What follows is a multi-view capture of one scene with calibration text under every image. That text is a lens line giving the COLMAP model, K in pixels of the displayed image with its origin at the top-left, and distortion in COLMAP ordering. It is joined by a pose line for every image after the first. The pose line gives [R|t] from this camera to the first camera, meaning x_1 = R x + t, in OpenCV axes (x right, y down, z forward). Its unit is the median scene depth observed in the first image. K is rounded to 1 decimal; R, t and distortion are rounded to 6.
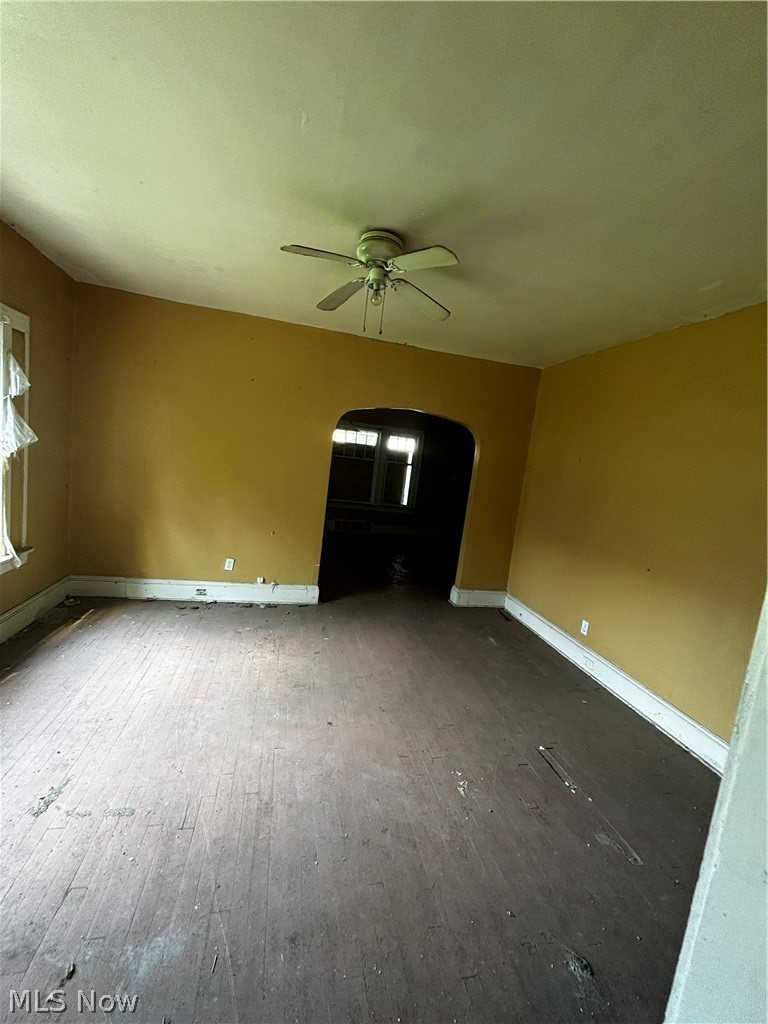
lens RADIAL K [[416.7, 0, 383.8], [0, 416.7, 509.2], [0, 0, 1]] dist [-0.003079, 0.001703]
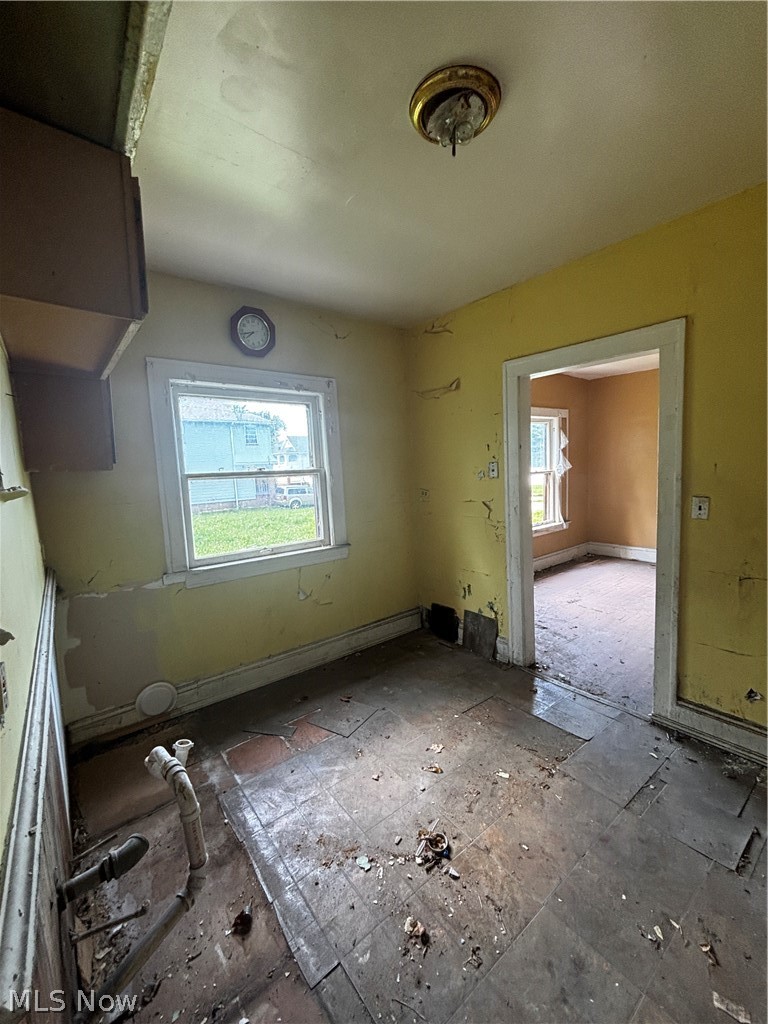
lens RADIAL K [[416.7, 0, 384.6], [0, 416.7, 508.8], [0, 0, 1]] dist [-0.003079, 0.001703]
pose [[0.420274, -0.039573, -0.906534, 0.658157], [-0.016690, 0.998542, -0.051327, 0.166640], [0.907244, 0.036701, 0.419001, -0.719119]]
